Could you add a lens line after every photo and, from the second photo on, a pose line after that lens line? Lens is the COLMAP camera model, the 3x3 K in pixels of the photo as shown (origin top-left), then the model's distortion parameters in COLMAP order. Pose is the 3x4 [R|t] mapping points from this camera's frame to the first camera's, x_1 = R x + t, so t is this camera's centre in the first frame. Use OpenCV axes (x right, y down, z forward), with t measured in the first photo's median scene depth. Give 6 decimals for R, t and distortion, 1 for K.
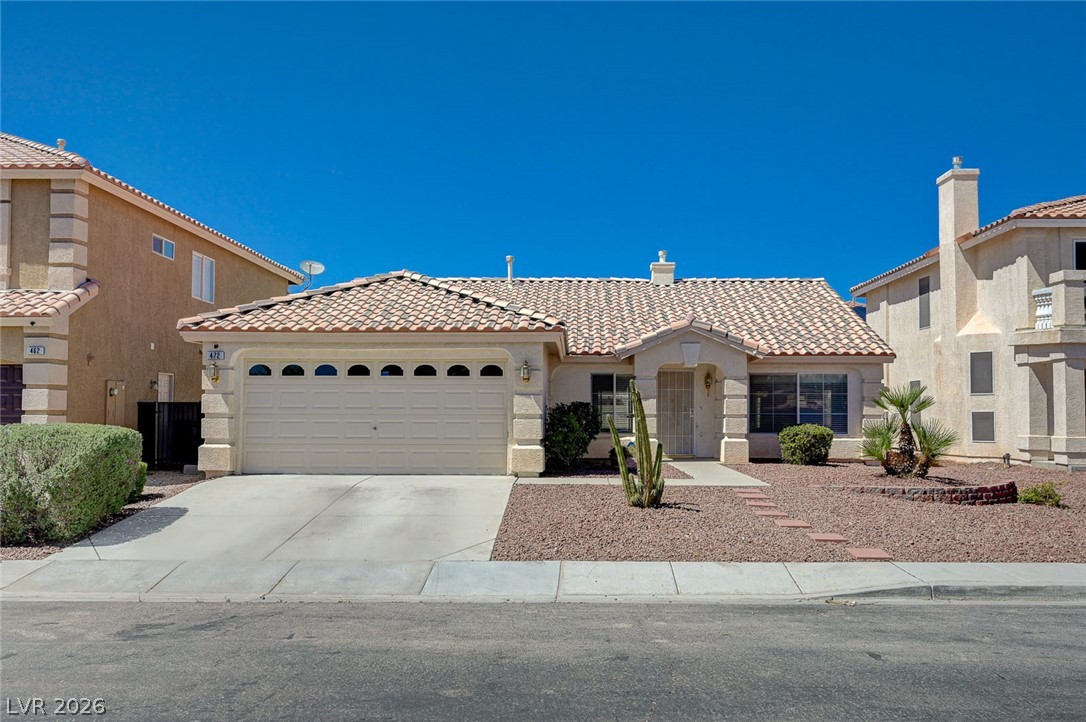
lens RADIAL K [[951.9, 0, 547.7], [0, 951.9, 366.9], [0, 0, 1]] dist [0.005276, -0.025385]
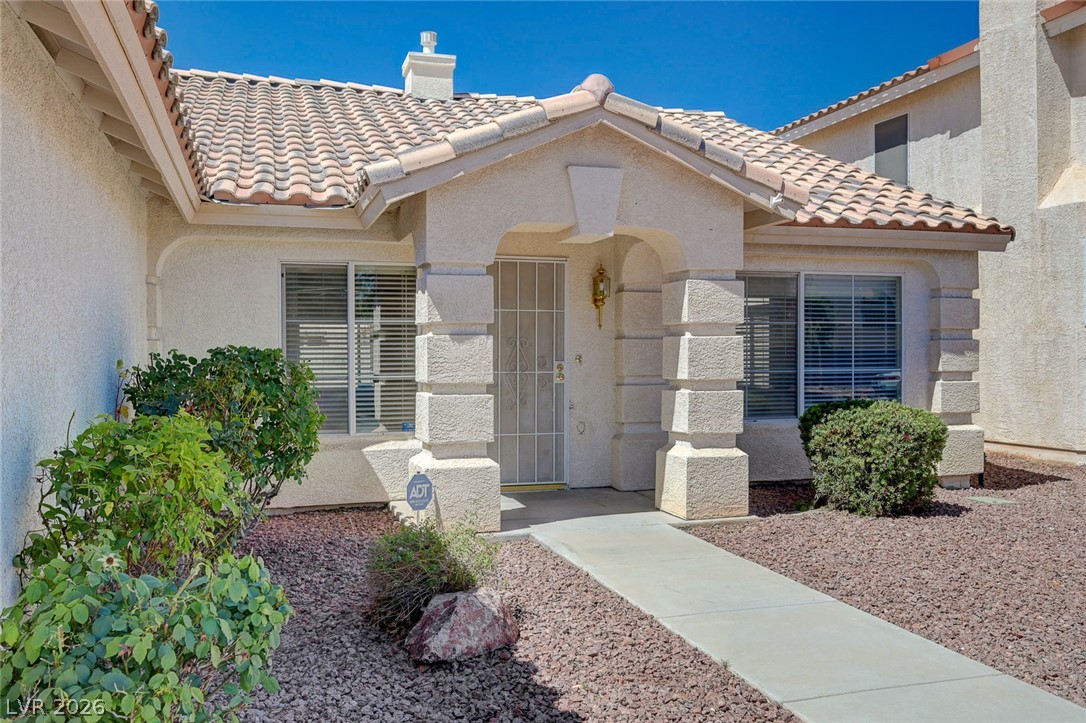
lens RADIAL K [[951.9, 0, 556.7], [0, 951.9, 361.3], [0, 0, 1]] dist [0.005276, -0.025385]
pose [[0.945692, -0.011105, 0.324873, 0.029405], [-0.009178, 0.998106, 0.060835, 0.022526], [-0.324933, -0.060512, 0.943799, 0.690722]]
